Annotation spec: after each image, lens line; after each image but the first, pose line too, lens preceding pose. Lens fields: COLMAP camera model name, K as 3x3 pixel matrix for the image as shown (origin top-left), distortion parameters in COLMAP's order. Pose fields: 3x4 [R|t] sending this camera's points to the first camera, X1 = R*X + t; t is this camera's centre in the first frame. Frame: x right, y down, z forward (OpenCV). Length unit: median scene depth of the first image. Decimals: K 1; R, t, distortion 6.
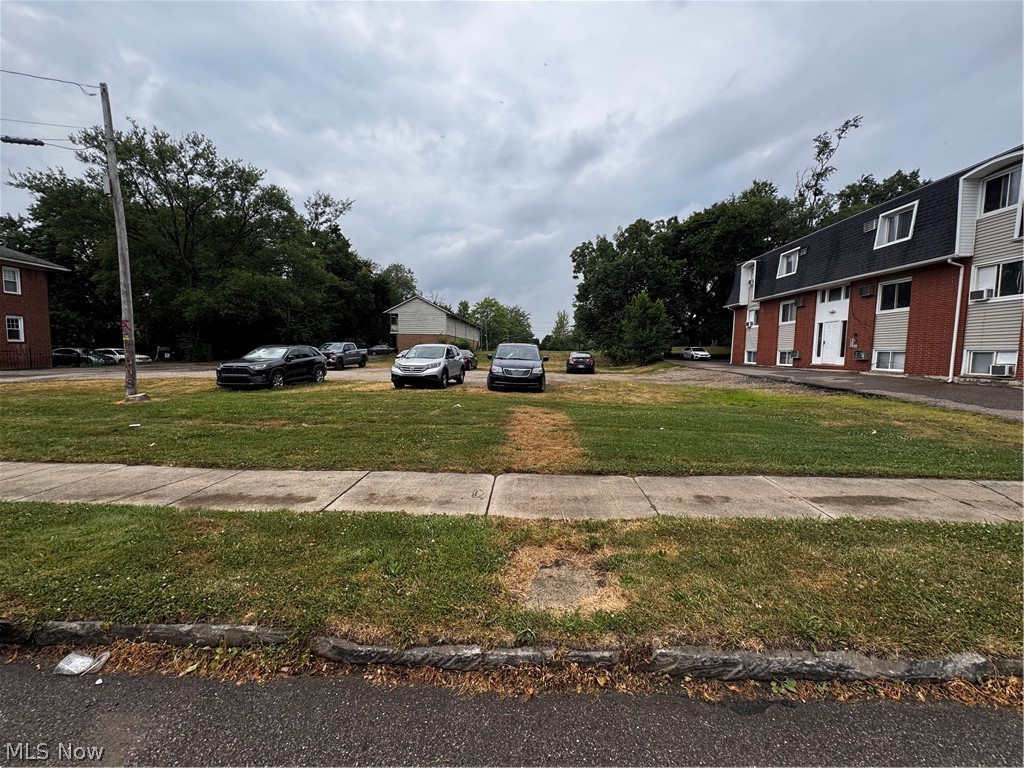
lens RADIAL K [[403.9, 0, 512.0], [0, 403.9, 384.0], [0, 0, 1]] dist [-0.002200, -0.000384]
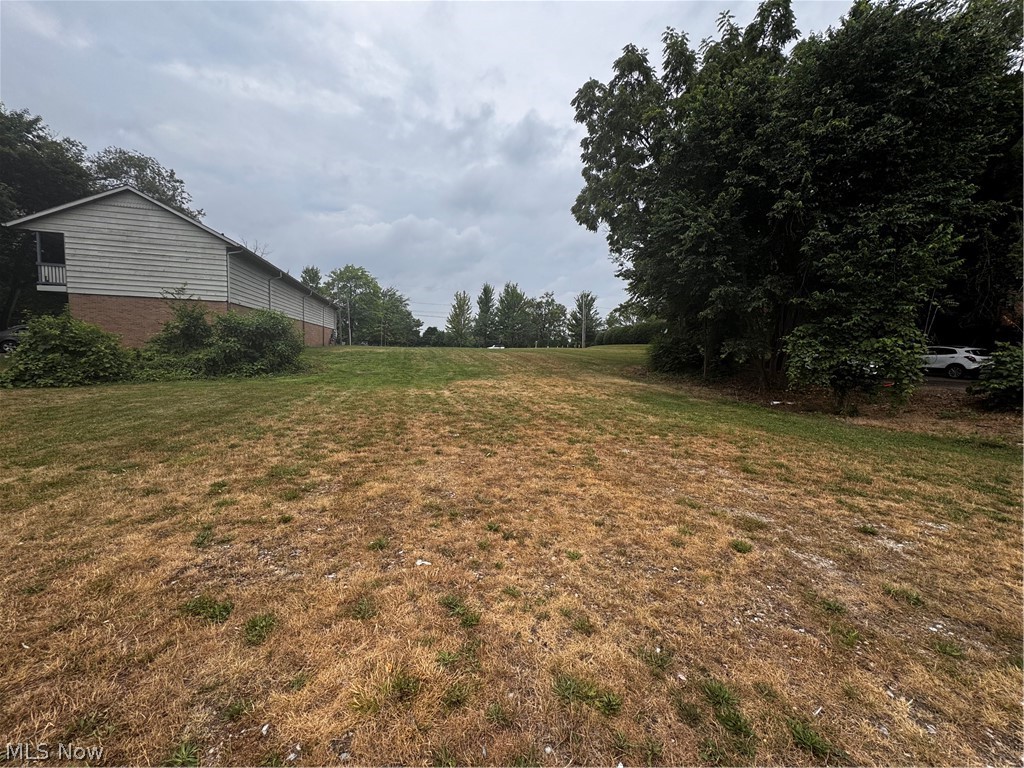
lens RADIAL K [[403.9, 0, 512.0], [0, 403.9, 384.0], [0, 0, 1]] dist [-0.002200, -0.000384]
pose [[0.951795, -0.011794, 0.306507, -0.052068], [0.007981, 0.999874, 0.013692, -0.098541], [-0.306630, -0.010586, 0.951770, 1.138926]]
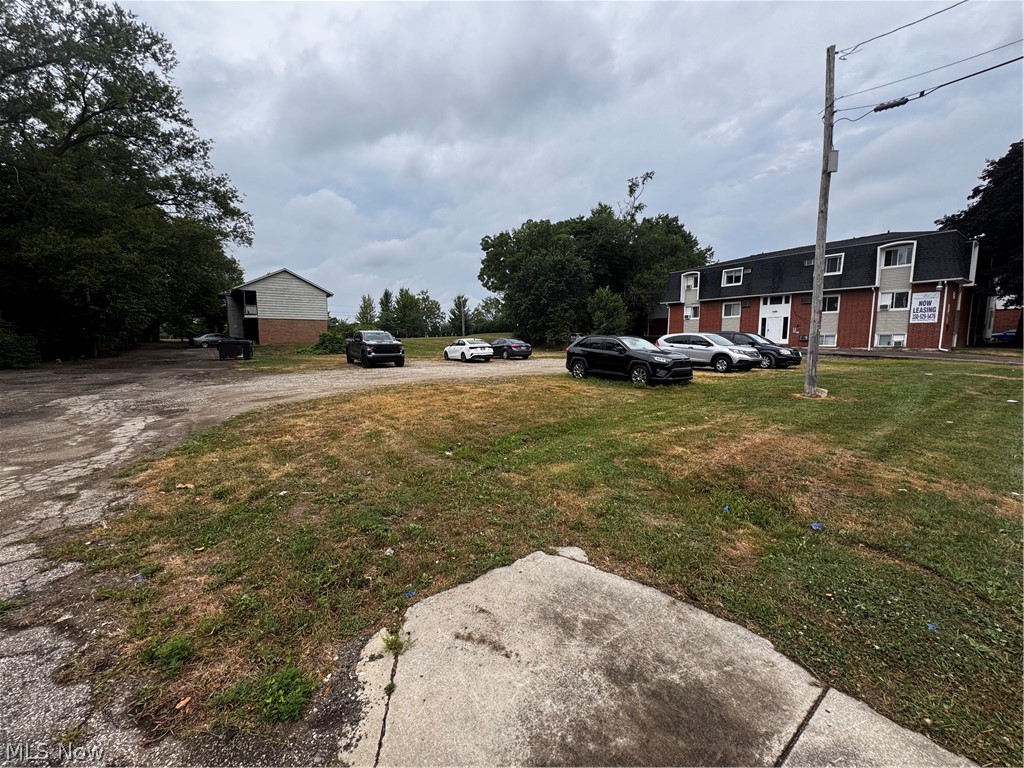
lens RADIAL K [[403.9, 0, 512.0], [0, 403.9, 384.0], [0, 0, 1]] dist [-0.002200, -0.000384]
pose [[0.789596, -0.084856, 0.607732, -0.766368], [0.063680, 0.996376, 0.056384, -0.032815], [-0.610314, -0.005820, 0.792138, 0.257702]]
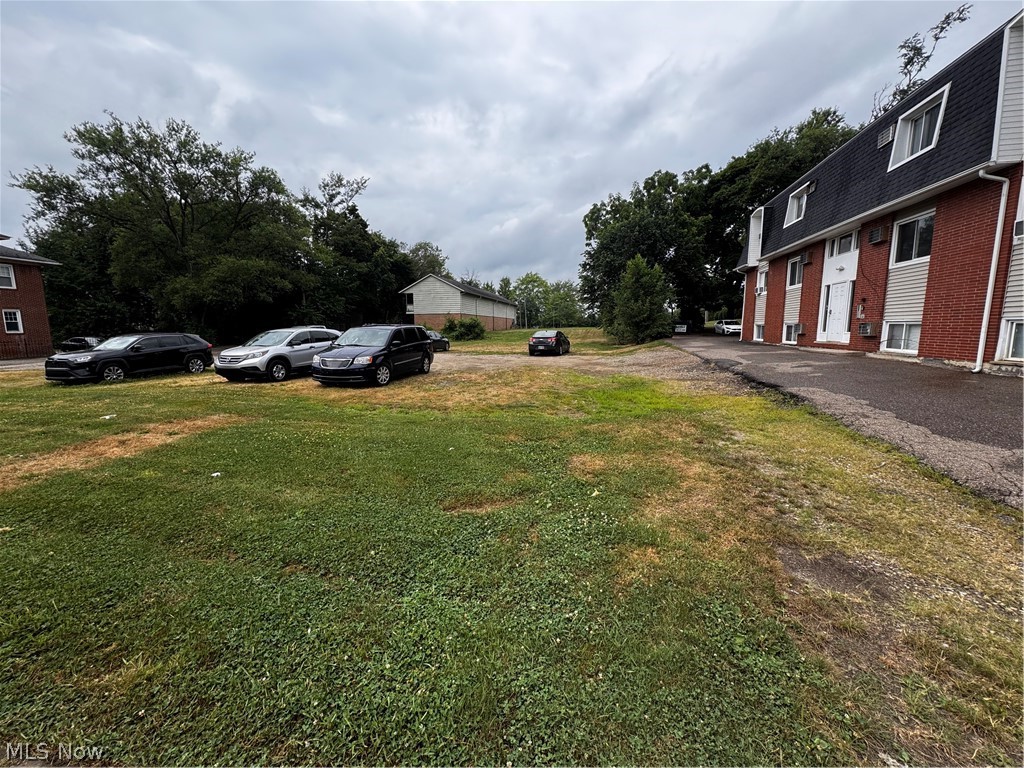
lens RADIAL K [[403.9, 0, 512.0], [0, 403.9, 384.0], [0, 0, 1]] dist [-0.002200, -0.000384]
pose [[0.985884, 0.000008, -0.167430, 0.243260], [0.009424, 0.998412, 0.055542, -0.013915], [0.167165, -0.056336, 0.984318, 0.131485]]
